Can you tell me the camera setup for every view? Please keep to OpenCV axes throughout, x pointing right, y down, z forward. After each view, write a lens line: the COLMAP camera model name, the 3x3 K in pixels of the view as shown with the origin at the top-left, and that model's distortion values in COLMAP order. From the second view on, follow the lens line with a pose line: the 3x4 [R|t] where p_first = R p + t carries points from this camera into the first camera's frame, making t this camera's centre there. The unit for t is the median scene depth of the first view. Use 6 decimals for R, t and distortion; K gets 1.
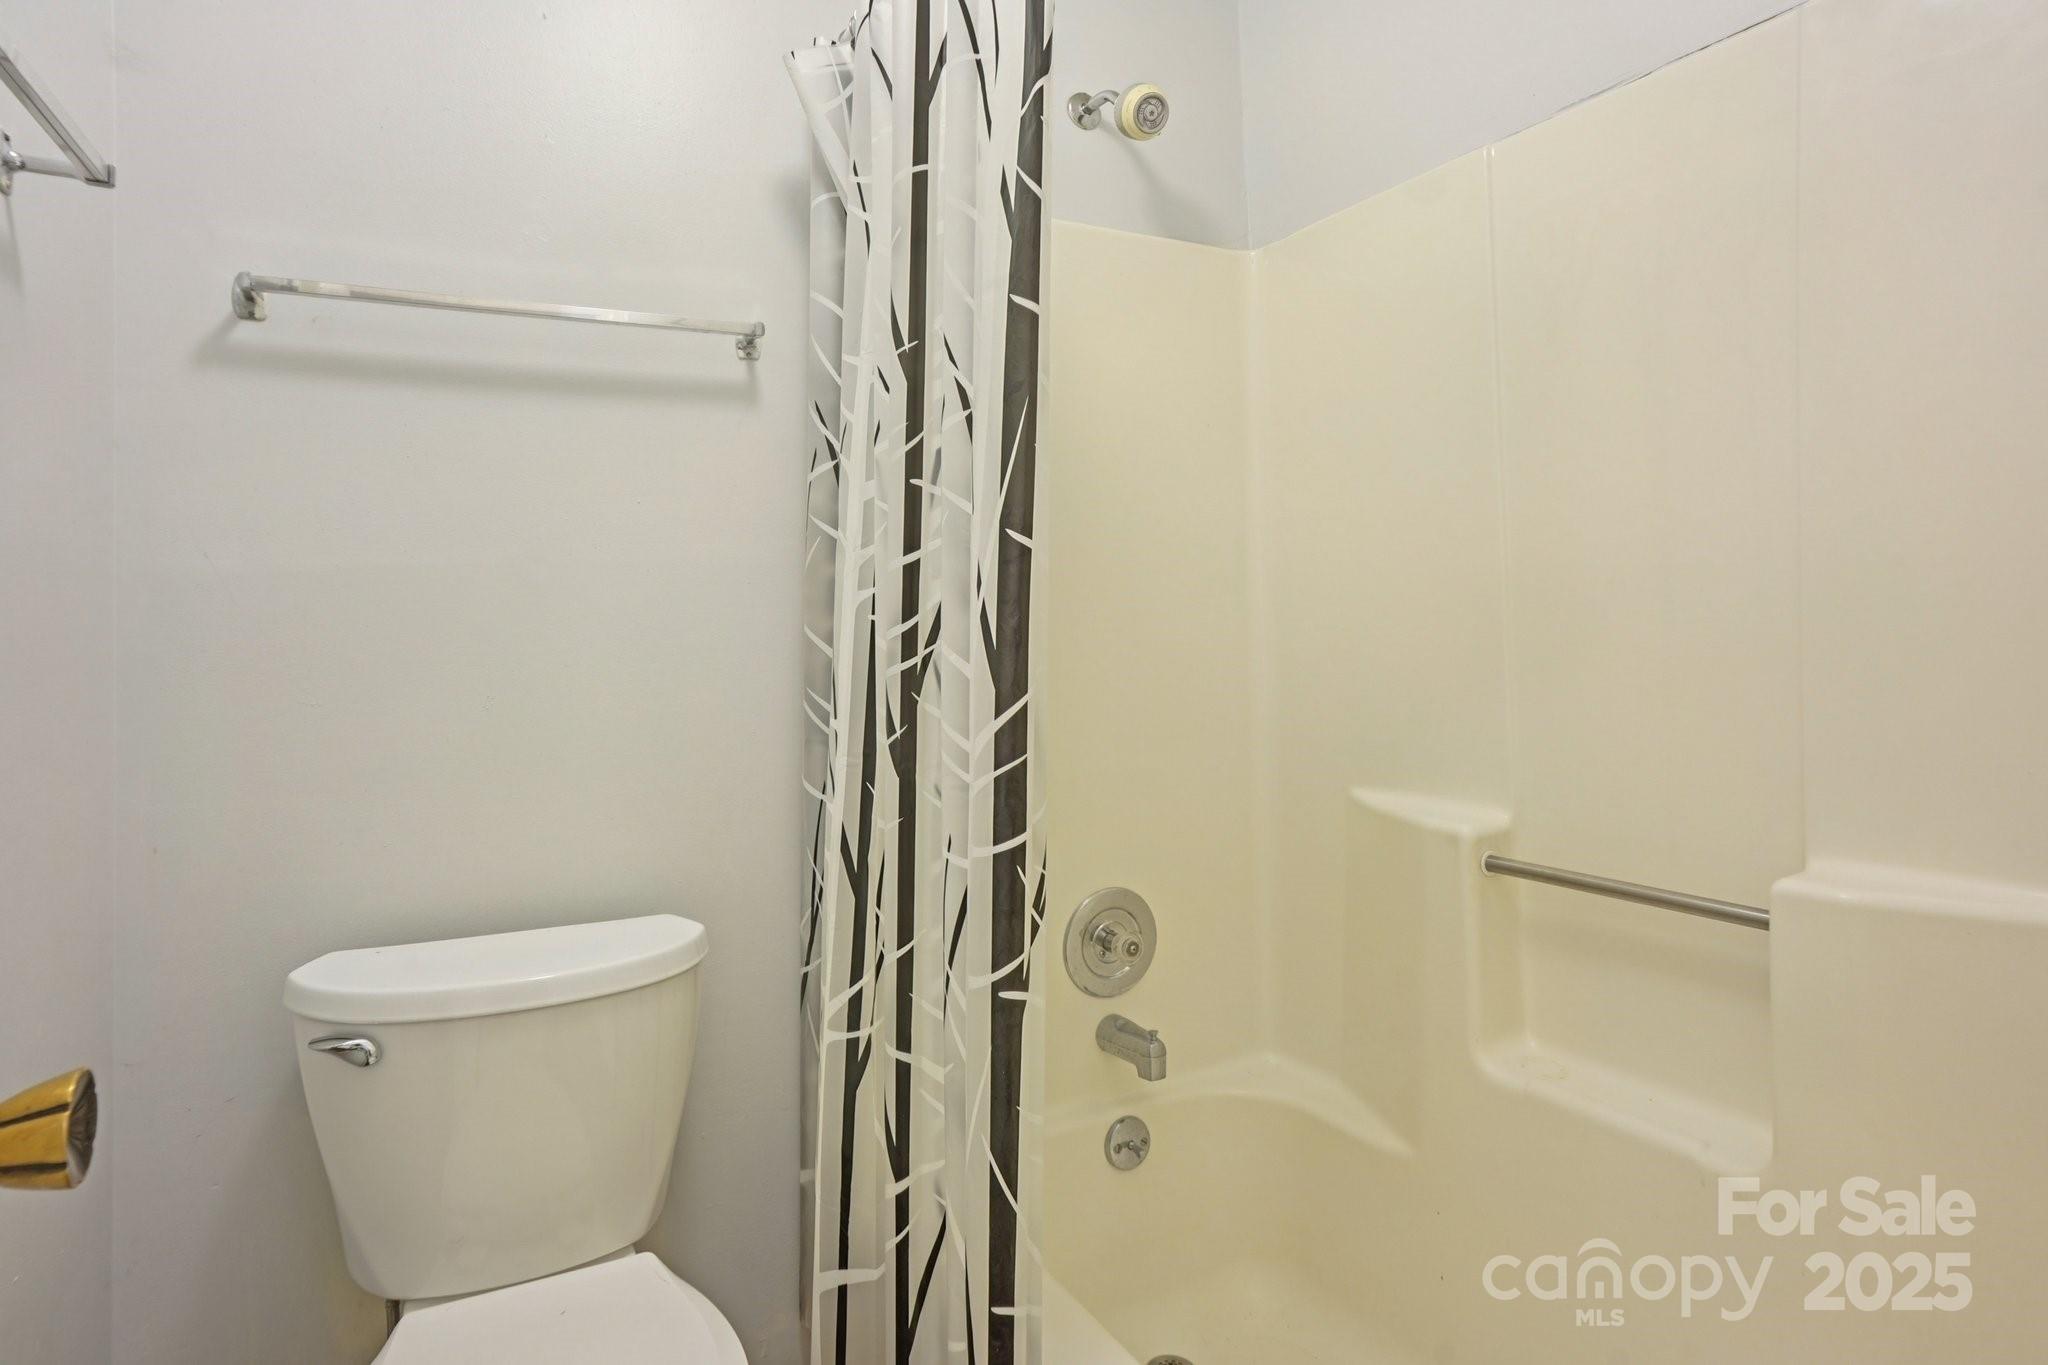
lens RADIAL K [[1101.1, 0, 1031.4], [0, 1101.1, 650.9], [0, 0, 1]] dist [-0.081665, 0.047256]
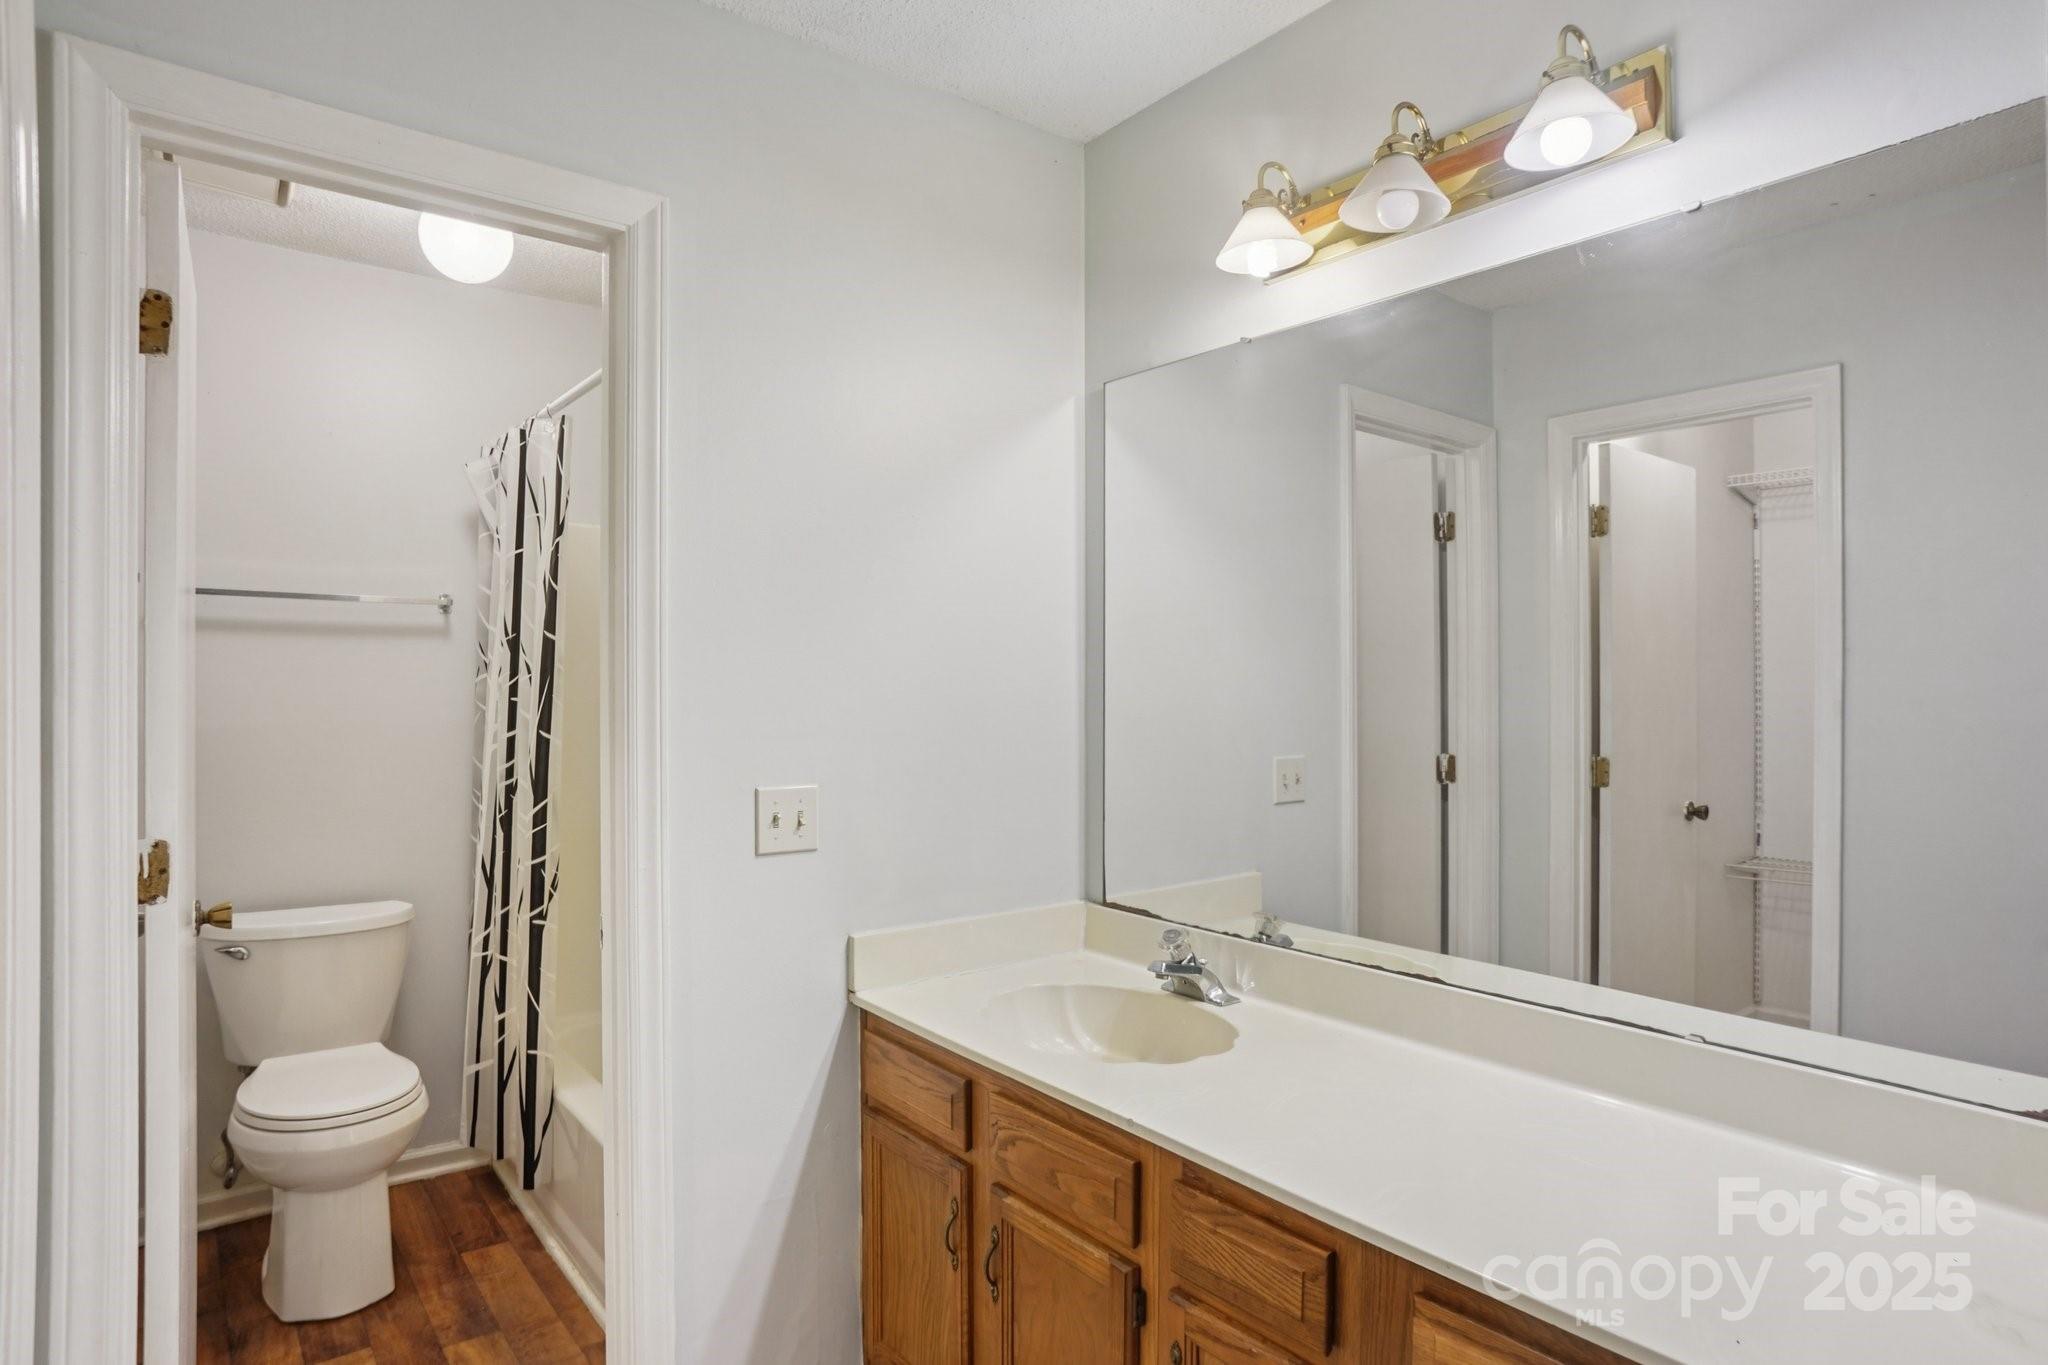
lens RADIAL K [[1108.6, 0, 1002.2], [0, 1108.6, 748.5], [0, 0, 1]] dist [-0.058637, 0.029351]
pose [[0.988347, 0.019366, 0.150979, 0.548018], [-0.023531, 0.999389, 0.025847, -0.138992], [-0.150386, -0.029099, 0.988199, -1.362730]]
